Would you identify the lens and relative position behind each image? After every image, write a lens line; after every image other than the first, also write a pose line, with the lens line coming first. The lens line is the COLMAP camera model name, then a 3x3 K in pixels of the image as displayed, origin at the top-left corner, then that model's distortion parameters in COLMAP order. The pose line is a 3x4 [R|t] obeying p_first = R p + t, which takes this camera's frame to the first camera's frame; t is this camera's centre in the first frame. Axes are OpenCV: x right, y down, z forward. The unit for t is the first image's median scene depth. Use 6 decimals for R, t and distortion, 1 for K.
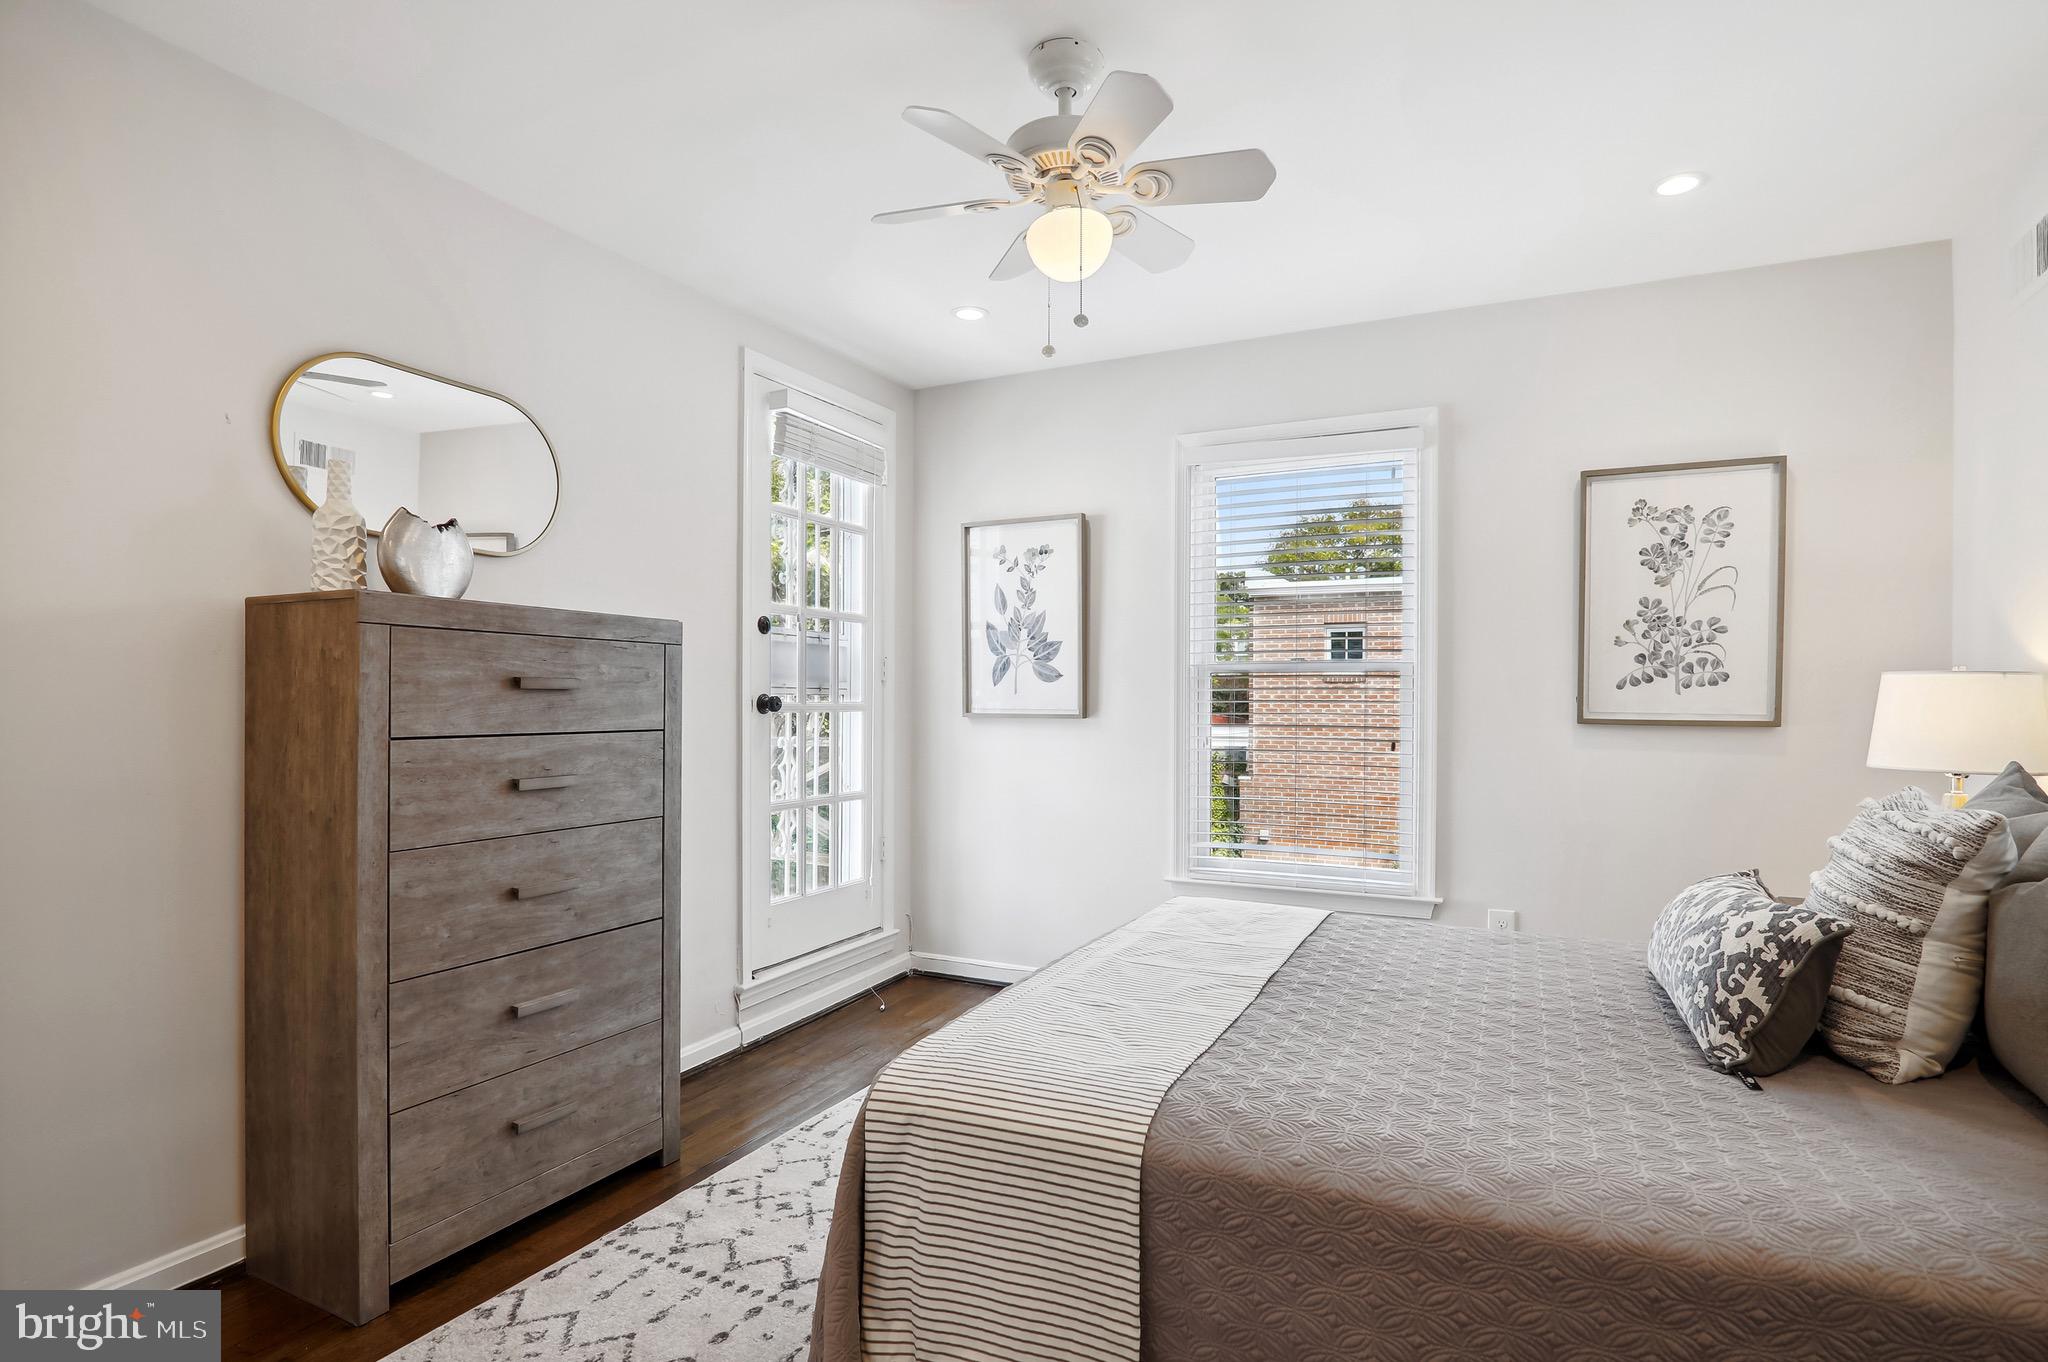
lens RADIAL K [[1008.9, 0, 1032.6], [0, 1008.9, 680.5], [0, 0, 1]] dist [-0.018249, -0.000196]
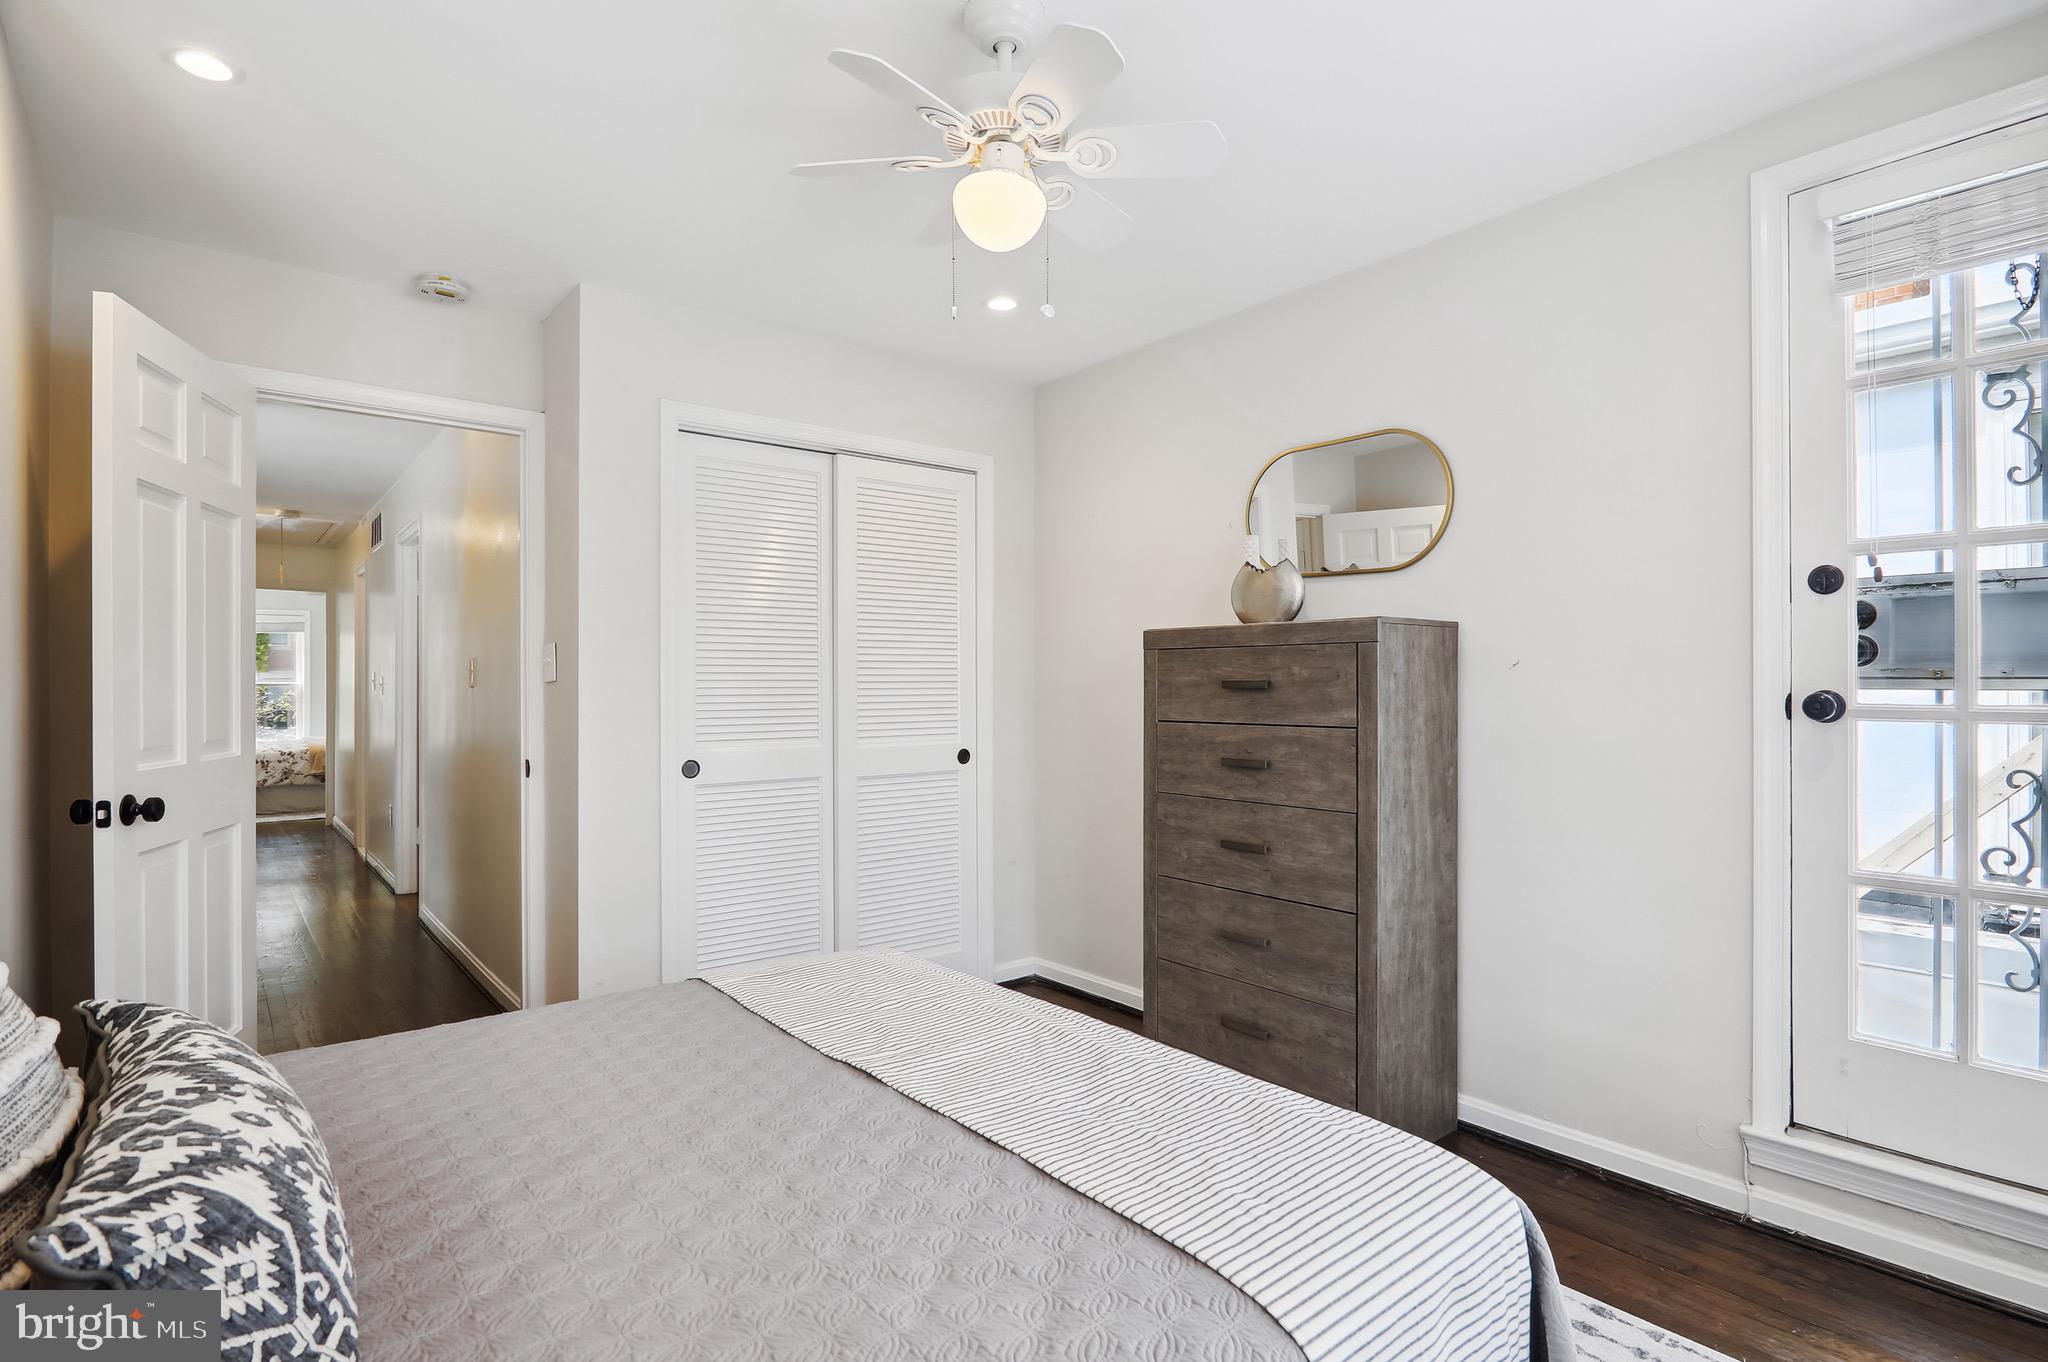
lens RADIAL K [[1008.9, 0, 1032.6], [0, 1008.9, 680.5], [0, 0, 1]] dist [-0.018249, -0.000196]
pose [[-0.402578, -0.016055, -0.915245, 0.756300], [0.008733, 0.999733, -0.021378, 0.022364], [0.915344, -0.016599, -0.402330, 1.222104]]
